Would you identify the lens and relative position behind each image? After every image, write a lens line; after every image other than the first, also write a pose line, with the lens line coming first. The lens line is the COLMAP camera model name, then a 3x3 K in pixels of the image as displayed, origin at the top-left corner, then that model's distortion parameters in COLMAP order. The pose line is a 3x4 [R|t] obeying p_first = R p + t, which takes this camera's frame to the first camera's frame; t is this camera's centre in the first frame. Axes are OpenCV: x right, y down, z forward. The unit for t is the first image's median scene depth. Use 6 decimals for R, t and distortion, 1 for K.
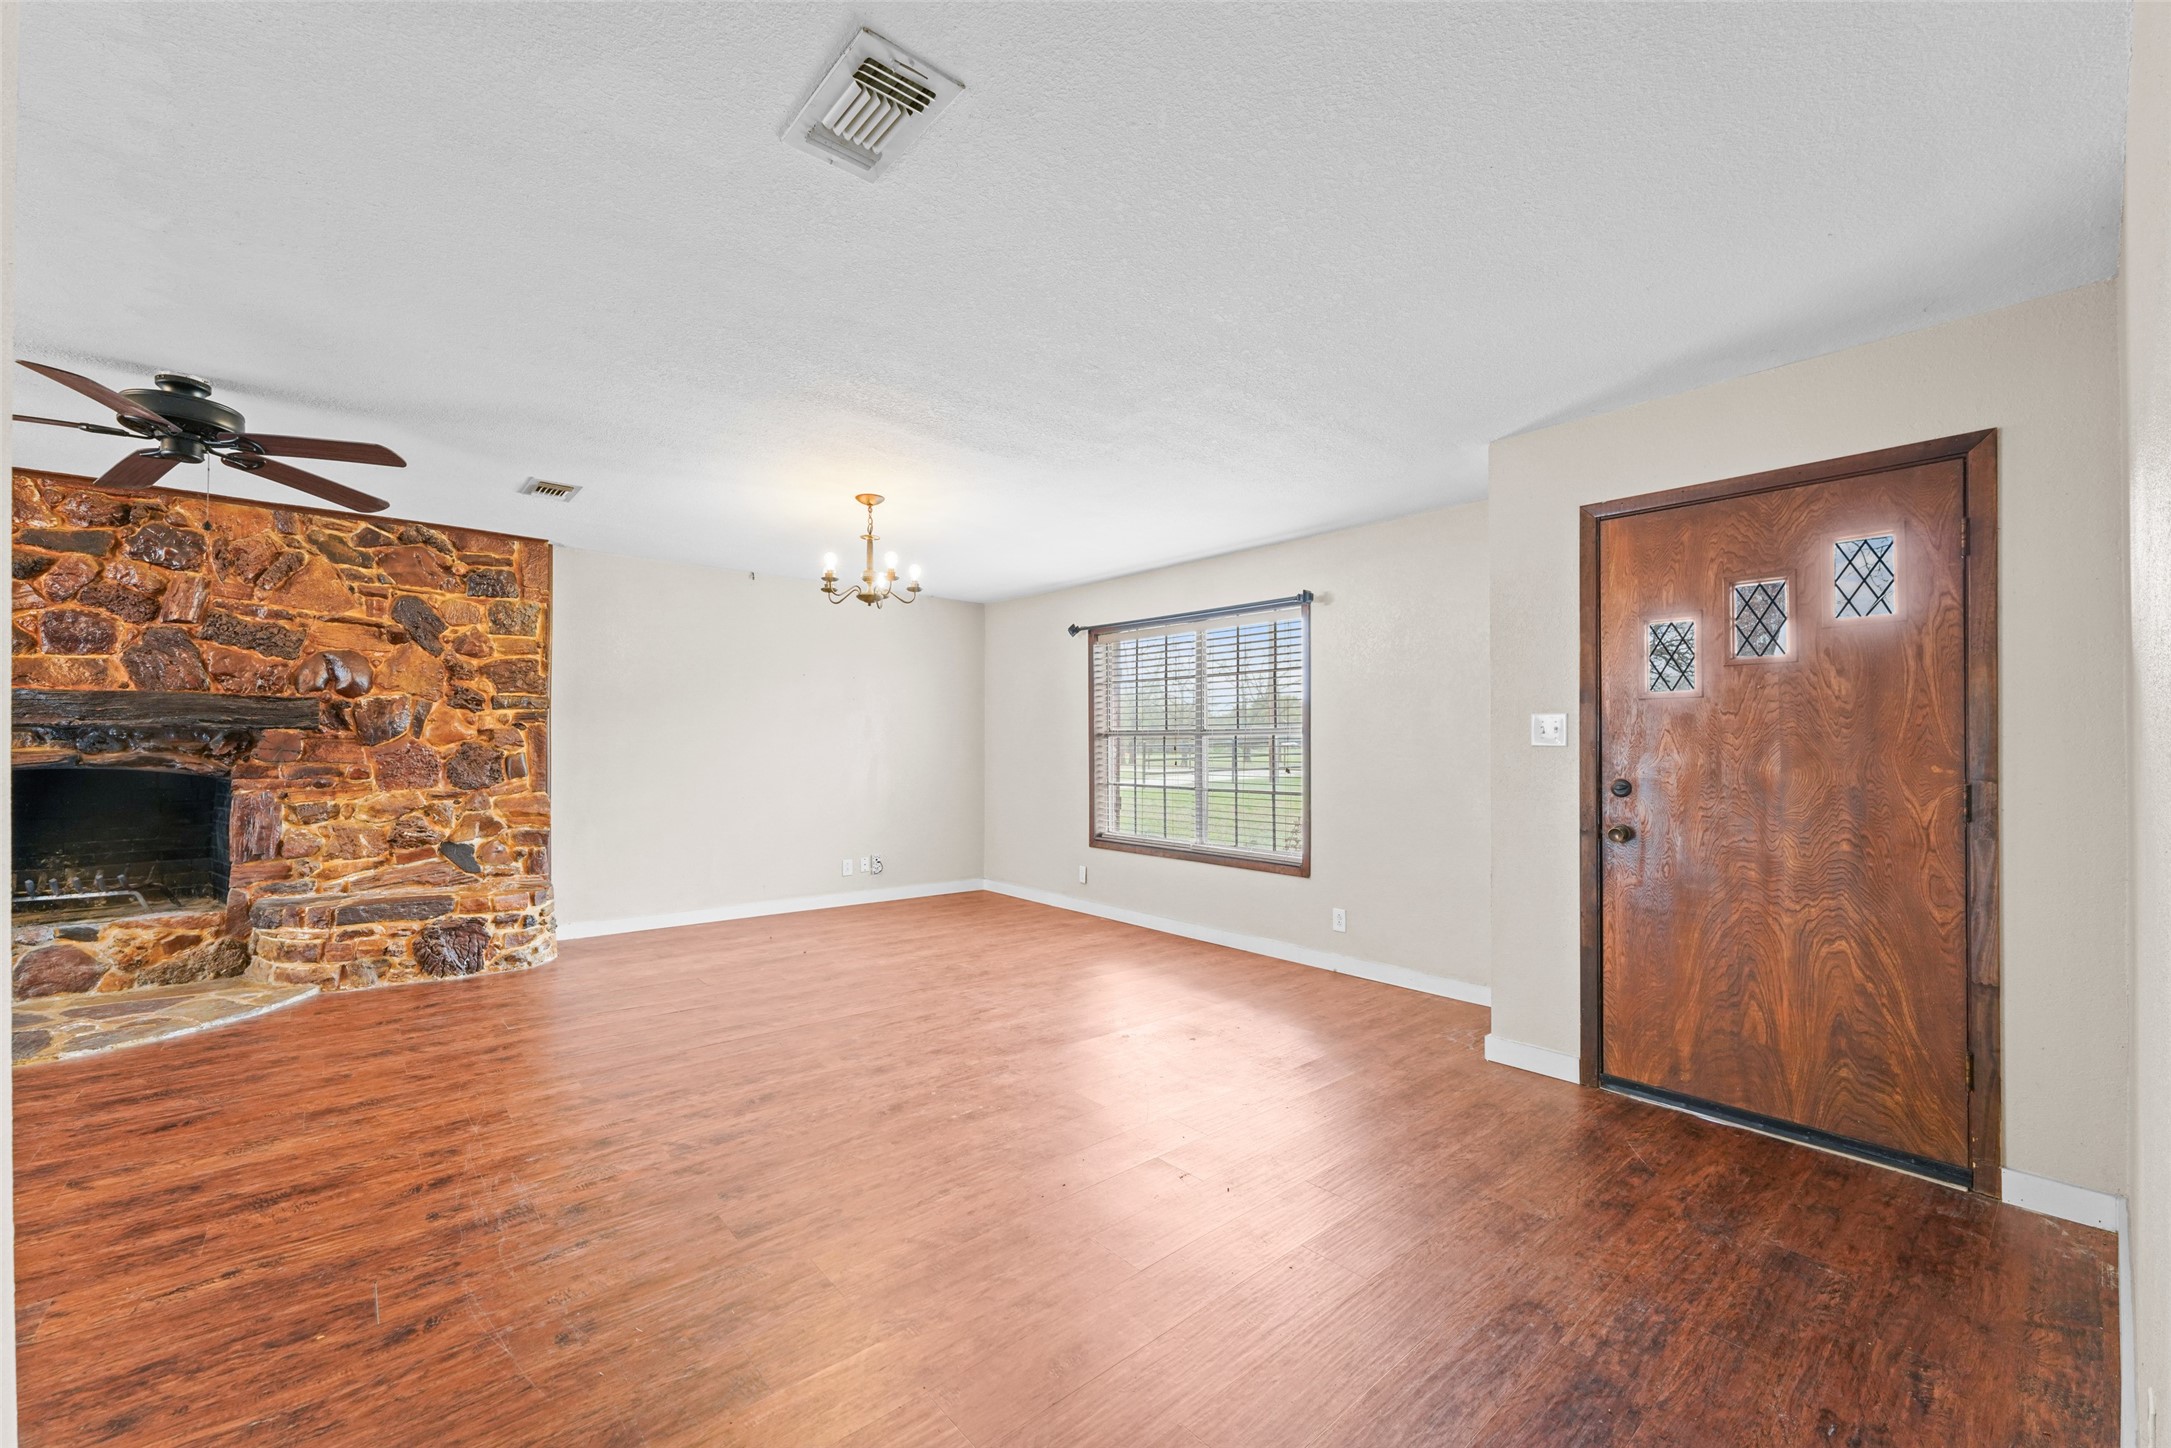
lens RADIAL K [[866.3, 0, 1054.7], [0, 866.3, 728.8], [0, 0, 1]] dist [0.008216, -0.002256]
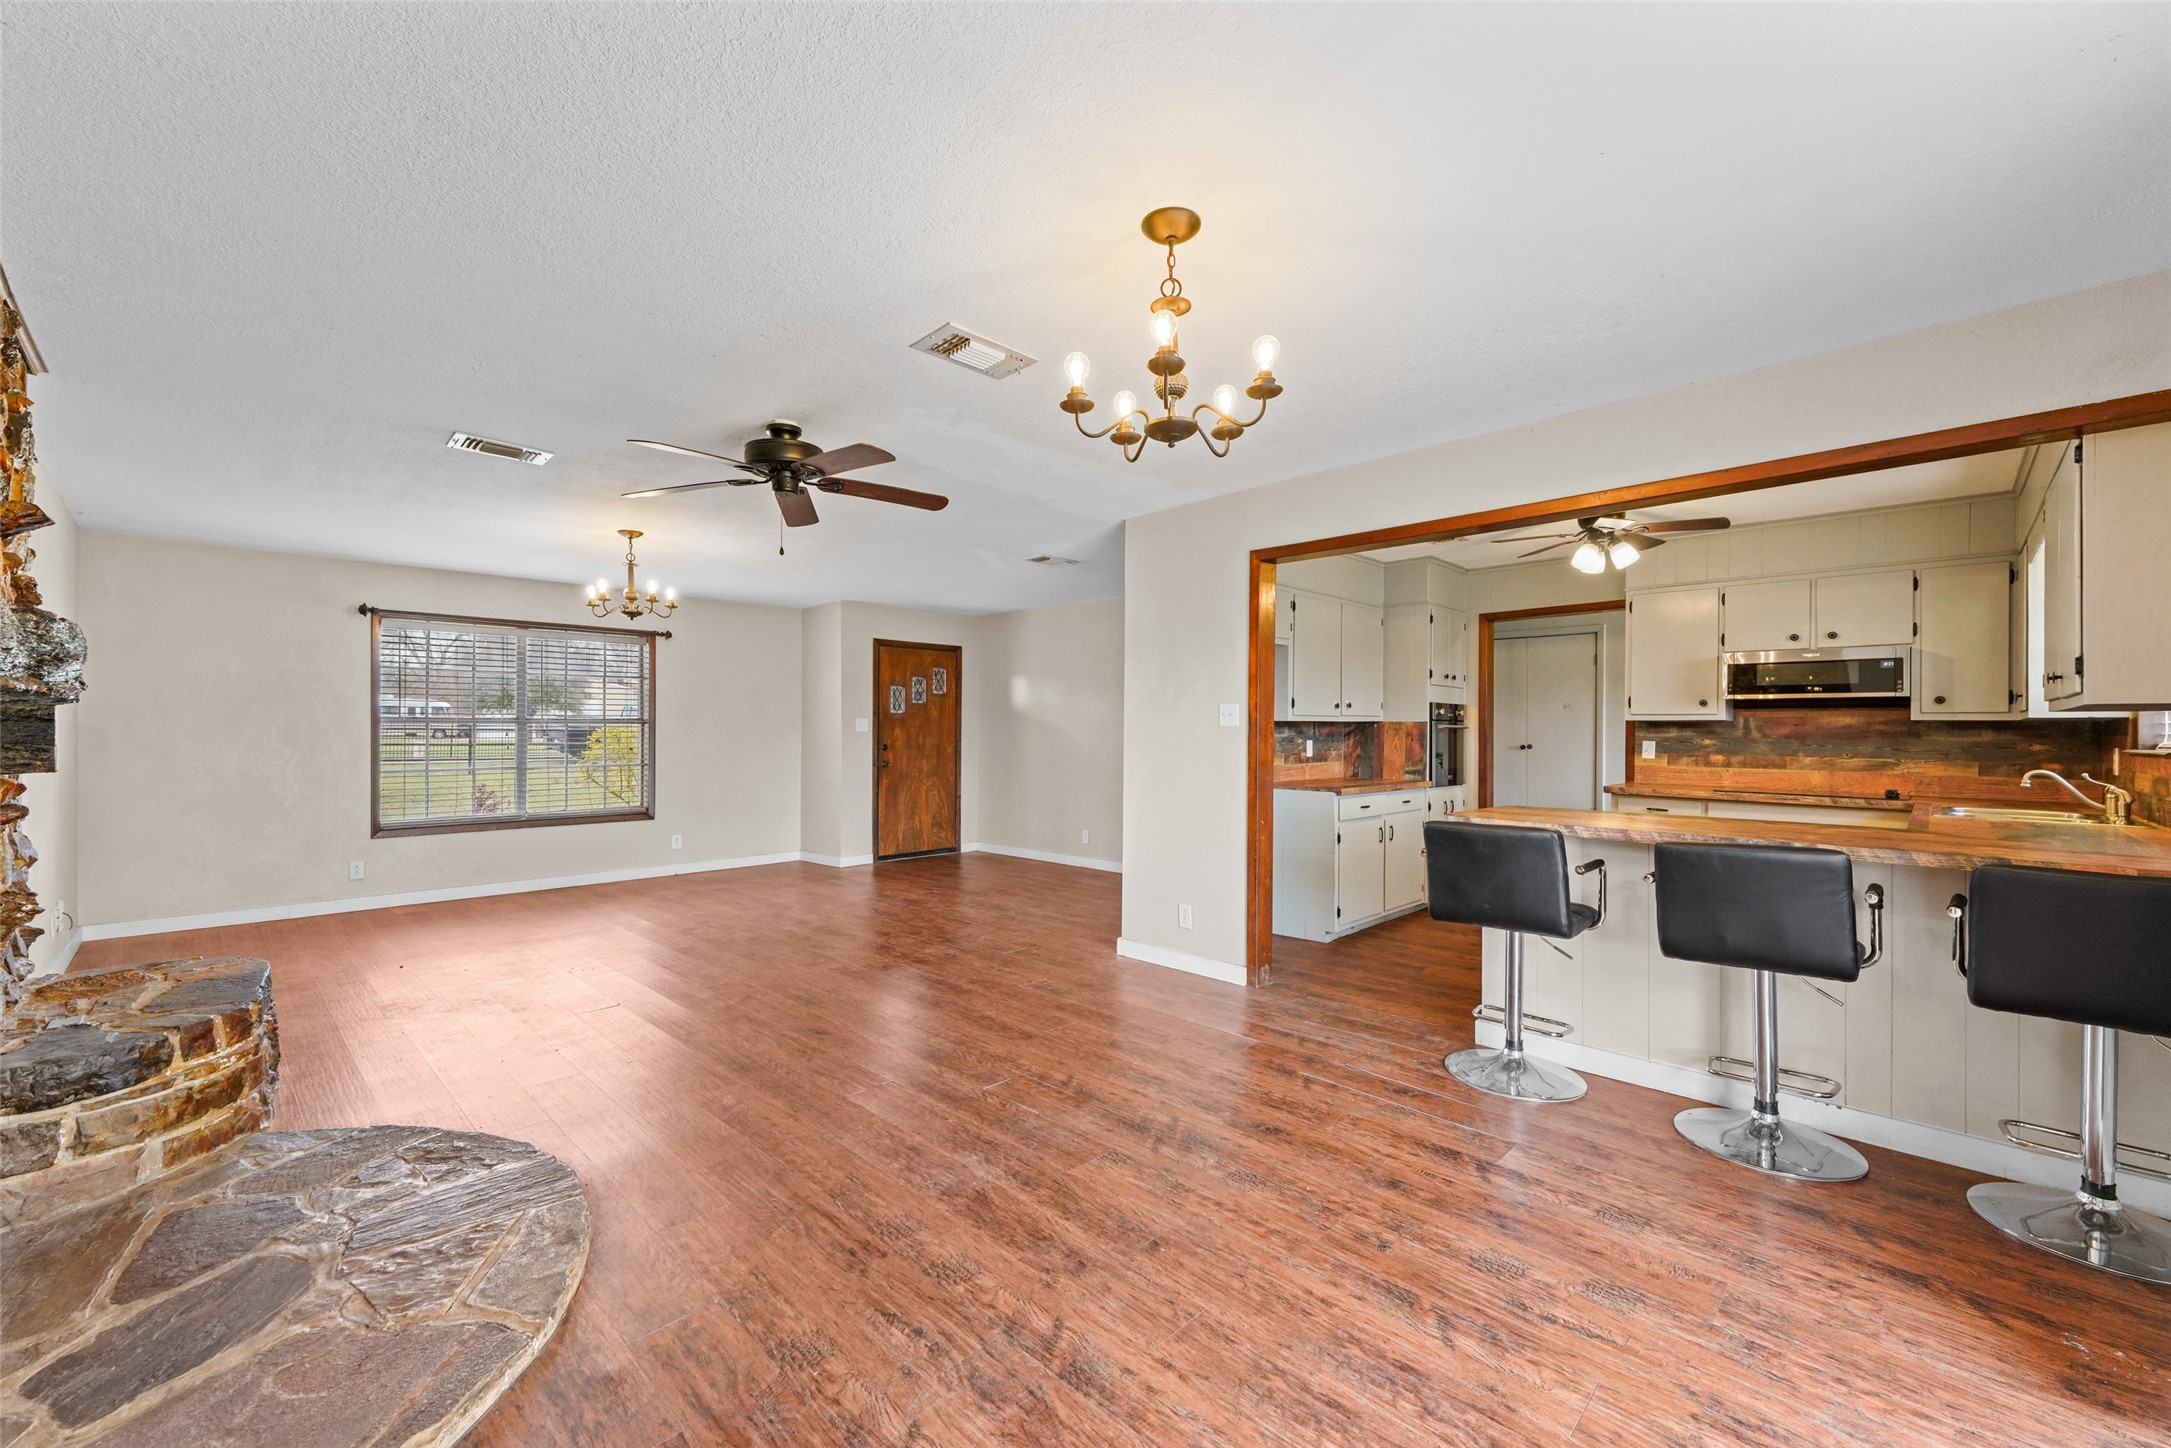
lens RADIAL K [[866.3, 0, 1082.4], [0, 866.3, 727.1], [0, 0, 1]] dist [0.008216, -0.002256]
pose [[-0.103370, 0.002690, 0.994639, -1.552232], [-0.018758, 0.999813, -0.004654, 0.004871], [-0.994466, -0.019139, -0.103300, 0.503162]]
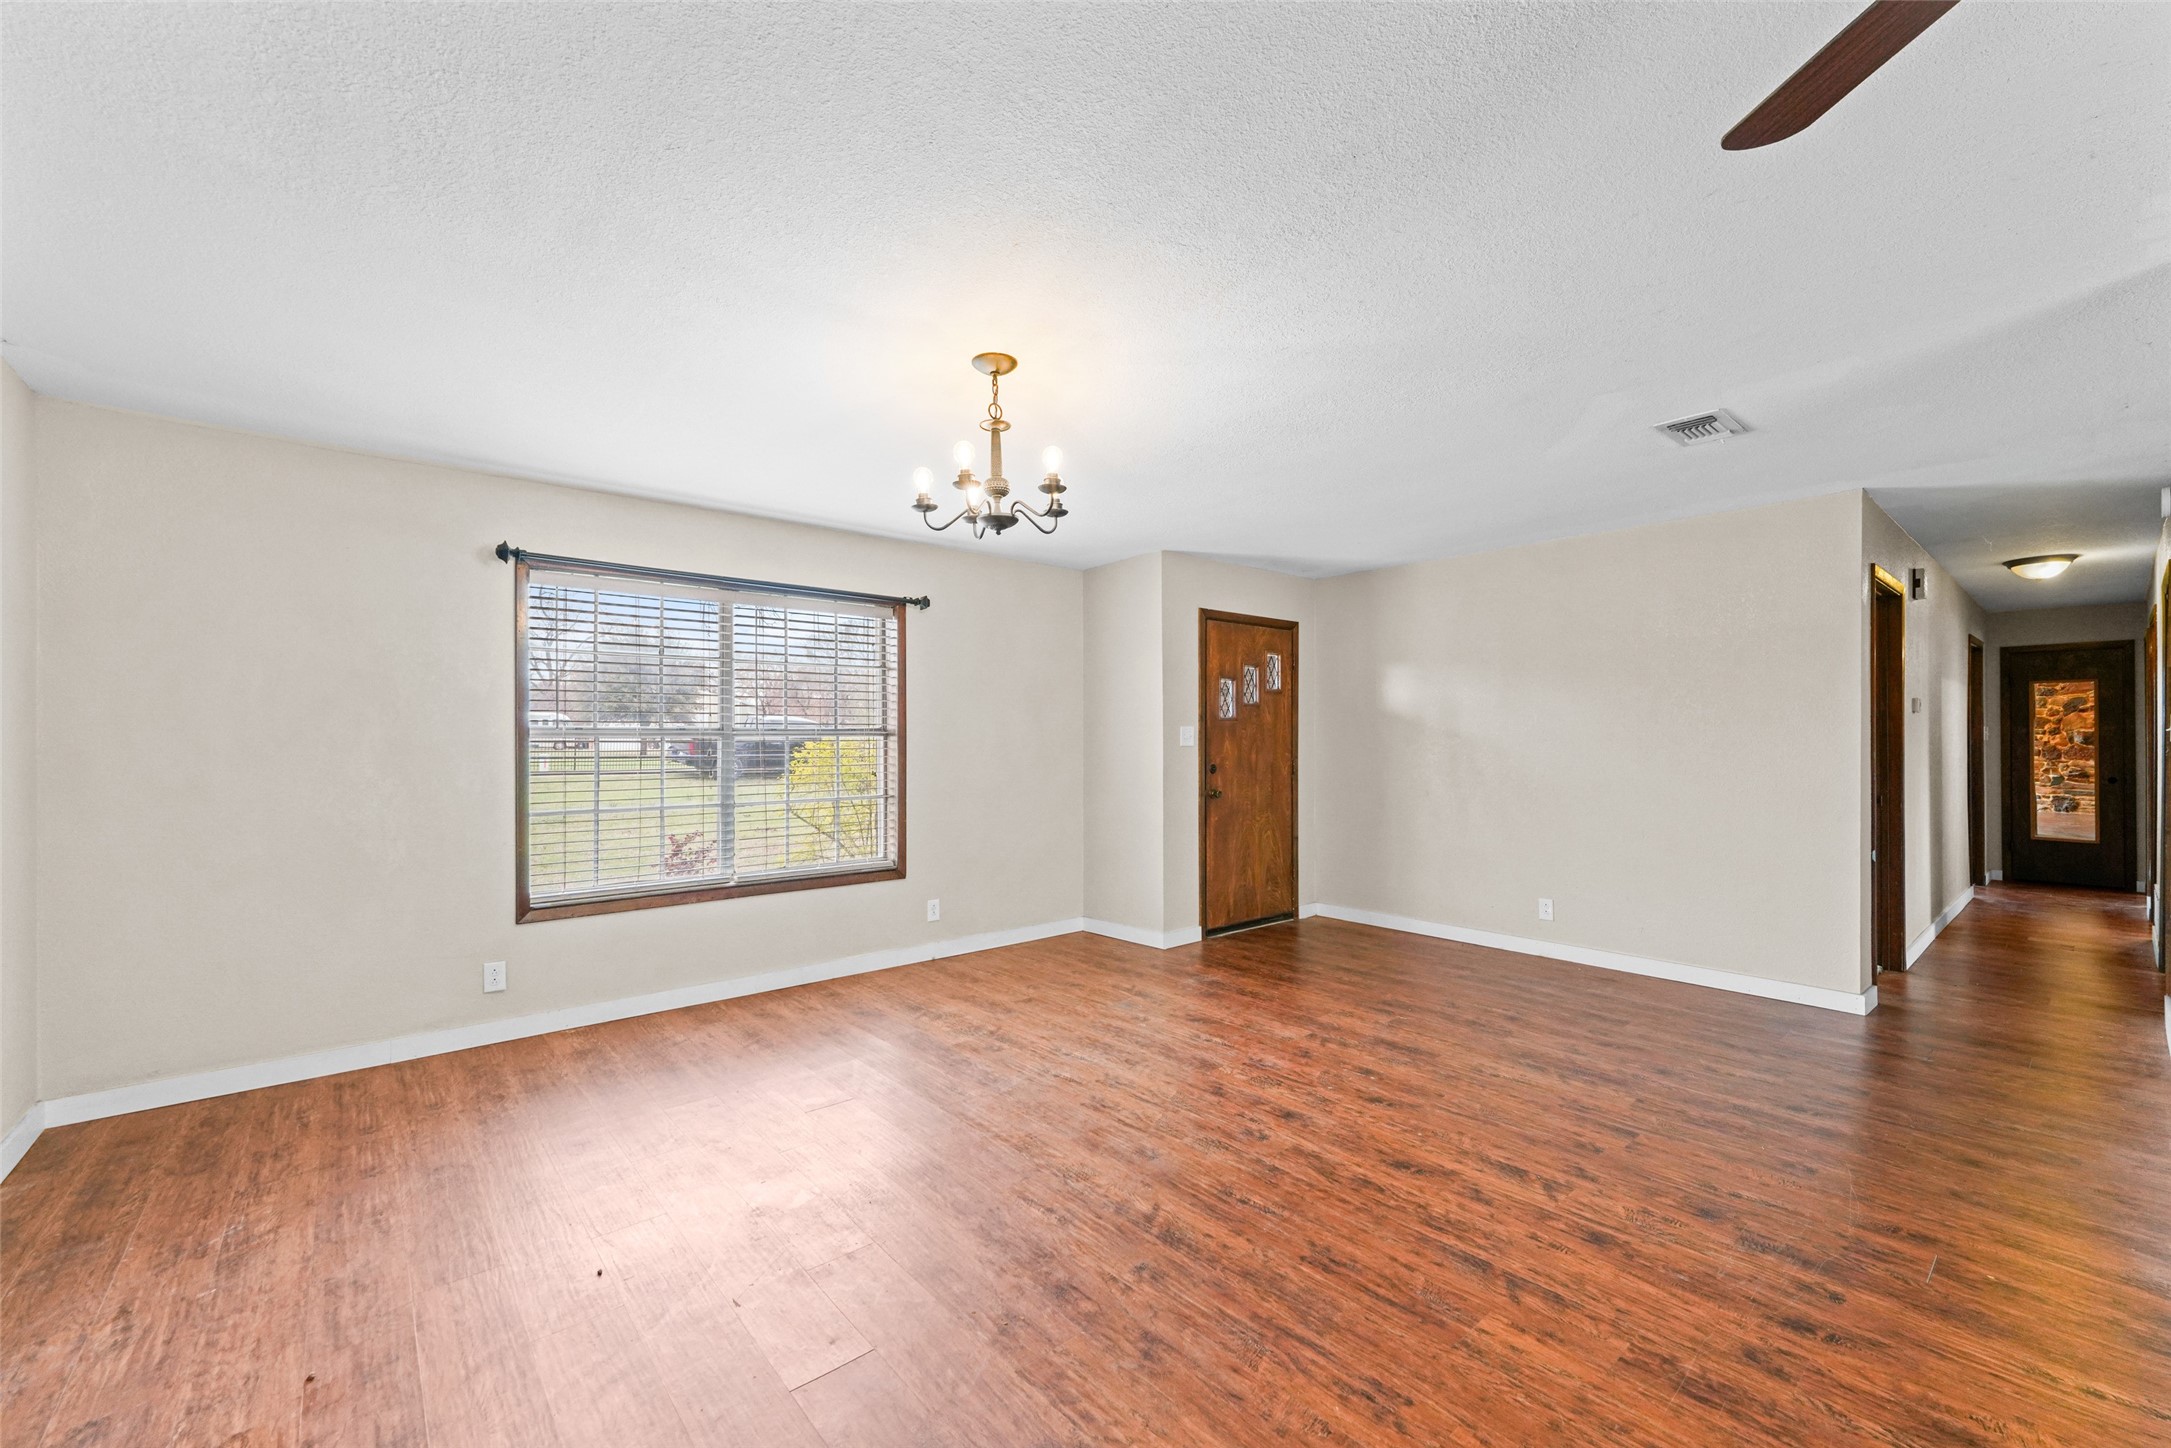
lens RADIAL K [[866.3, 0, 1079.8], [0, 866.3, 732.0], [0, 0, 1]] dist [0.008216, -0.002256]
pose [[-0.010332, 0.006195, 0.999927, -0.868280], [-0.015306, 0.999863, -0.006353, 0.005367], [-0.999829, -0.015370, -0.010236, 0.973730]]
